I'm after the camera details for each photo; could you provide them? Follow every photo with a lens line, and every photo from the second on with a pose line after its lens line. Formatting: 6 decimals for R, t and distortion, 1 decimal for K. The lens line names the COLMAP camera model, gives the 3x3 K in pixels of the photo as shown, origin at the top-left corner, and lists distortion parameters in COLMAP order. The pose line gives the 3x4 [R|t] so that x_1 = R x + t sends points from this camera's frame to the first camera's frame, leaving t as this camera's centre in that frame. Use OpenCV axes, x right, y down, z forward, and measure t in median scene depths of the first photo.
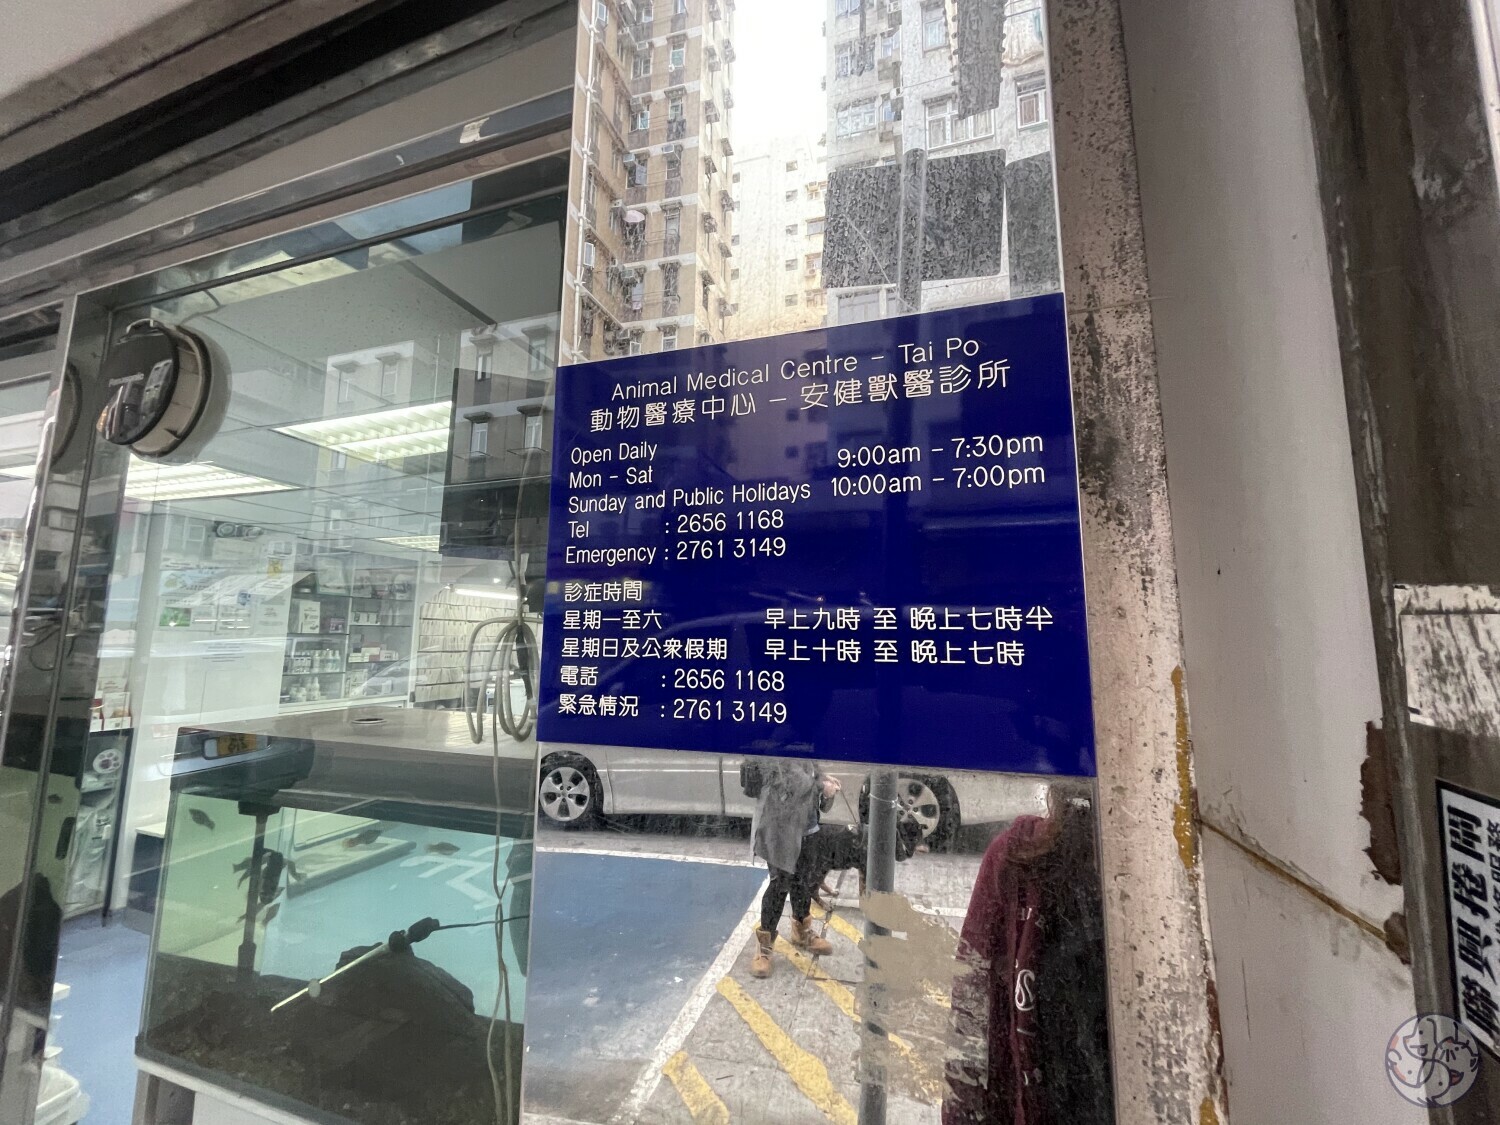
lens RADIAL K [[608.3, 0, 763.4], [0, 608.3, 585.0], [0, 0, 1]] dist [-0.002493, 0.000874]
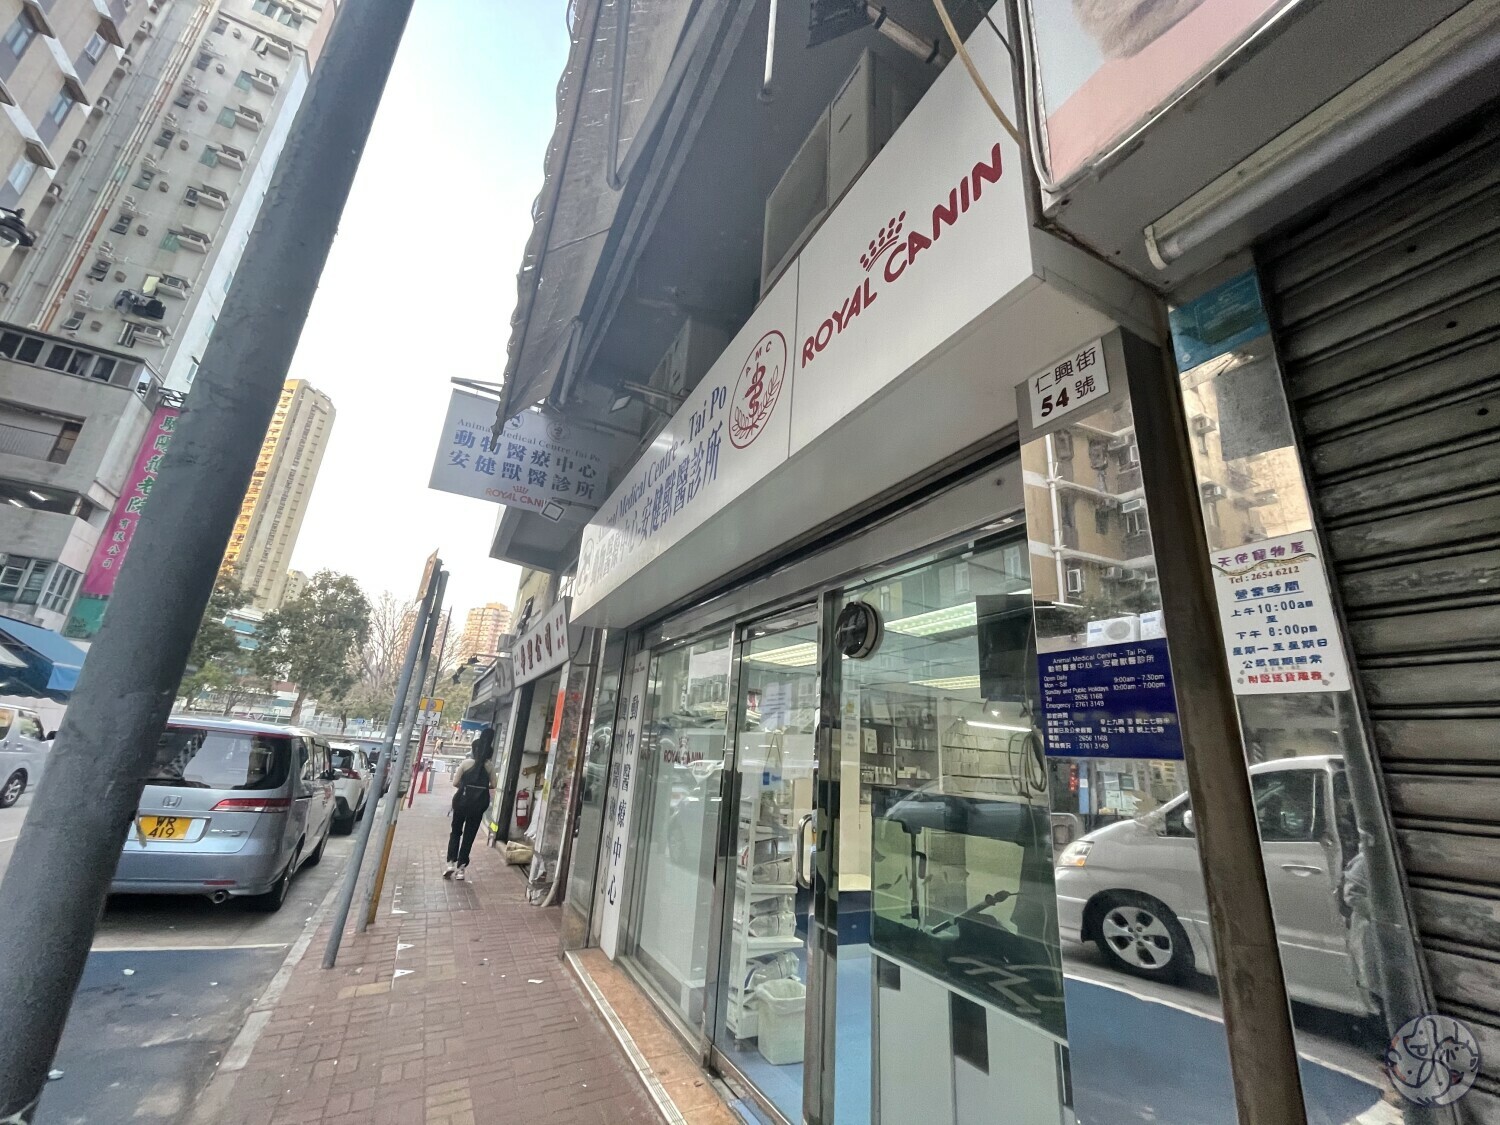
lens RADIAL K [[608.3, 0, 734.4], [0, 608.3, 556.3], [0, 0, 1]] dist [-0.002493, 0.000874]
pose [[0.694789, -0.188853, -0.693976, 1.180210], [0.004464, 0.966023, -0.258416, 0.022490], [0.719200, 0.176447, 0.672025, -3.243188]]
